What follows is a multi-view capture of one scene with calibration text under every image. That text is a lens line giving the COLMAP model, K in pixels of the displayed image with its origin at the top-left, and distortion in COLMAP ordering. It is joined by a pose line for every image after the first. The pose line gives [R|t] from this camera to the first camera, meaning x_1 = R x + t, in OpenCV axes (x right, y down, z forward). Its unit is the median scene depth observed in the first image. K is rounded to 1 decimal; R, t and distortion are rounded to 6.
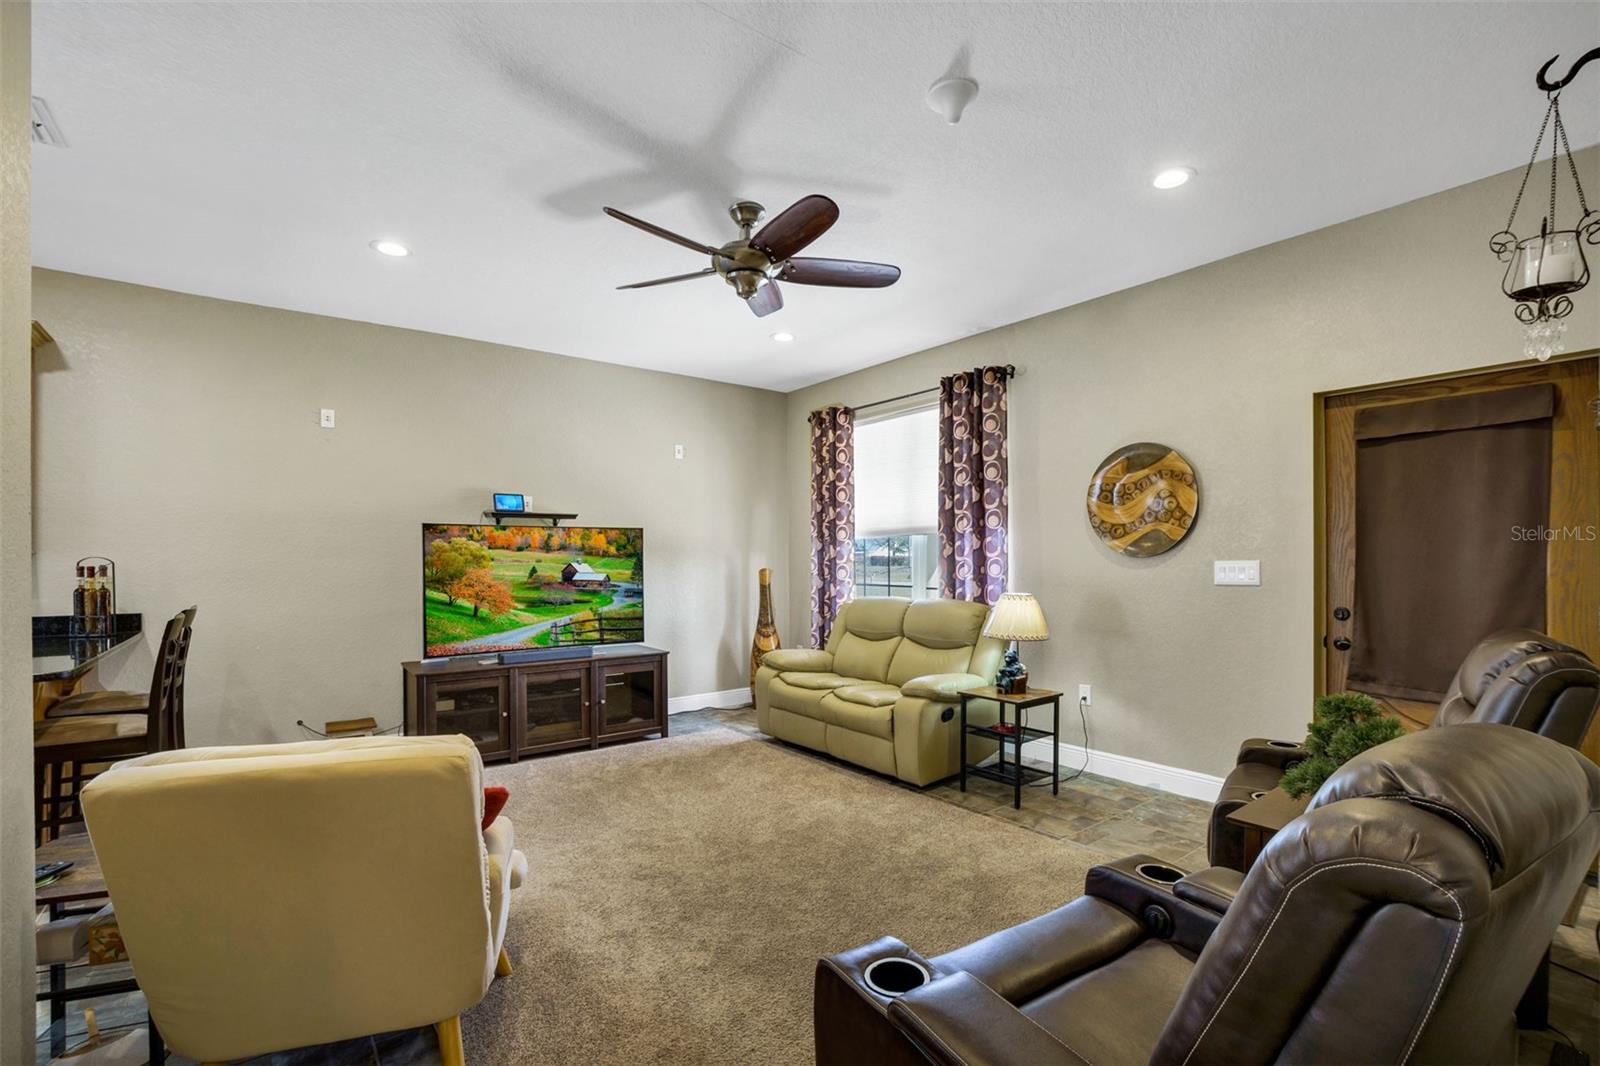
lens RADIAL K [[712.3, 0, 822.0], [0, 712.3, 559.6], [0, 0, 1]] dist [-0.037782, 0.007018]
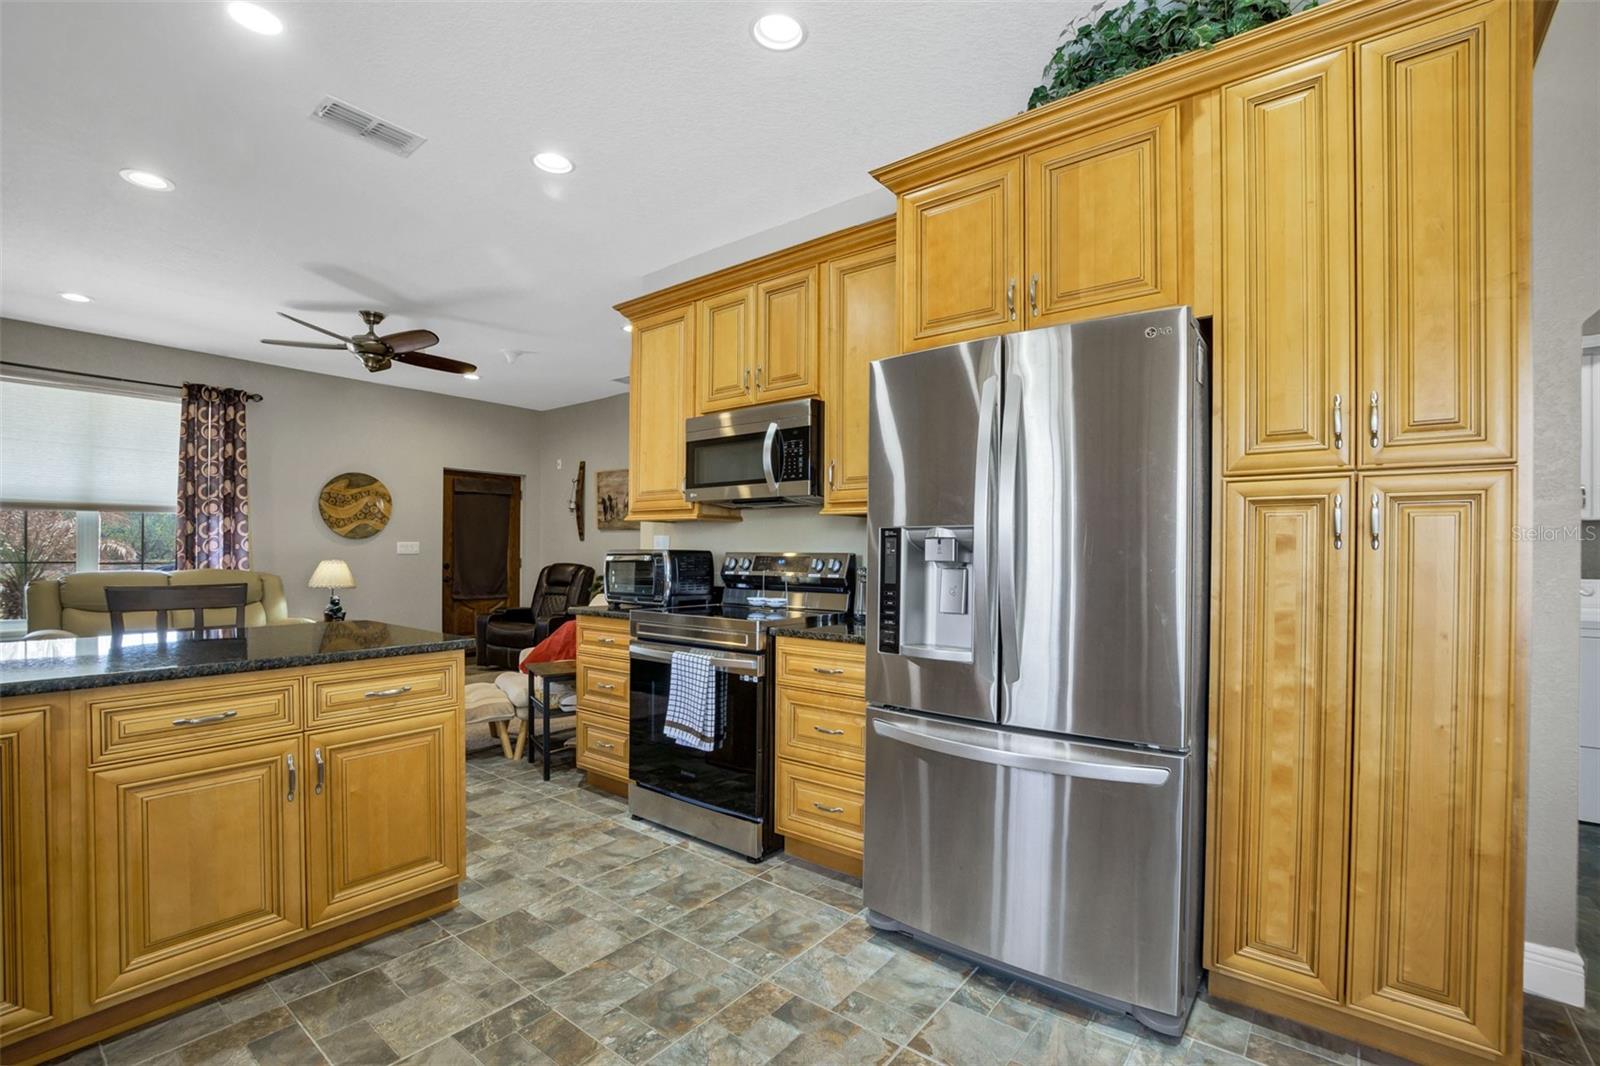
lens RADIAL K [[710.9, 0, 799.9], [0, 710.9, 554.4], [0, 0, 1]] dist [-0.021976, 0.000450]
pose [[-0.225701, -0.000134, 0.974197, -1.164068], [-0.008873, 0.999959, -0.001918, 0.022259], [-0.974156, -0.009077, -0.225693, 0.262995]]
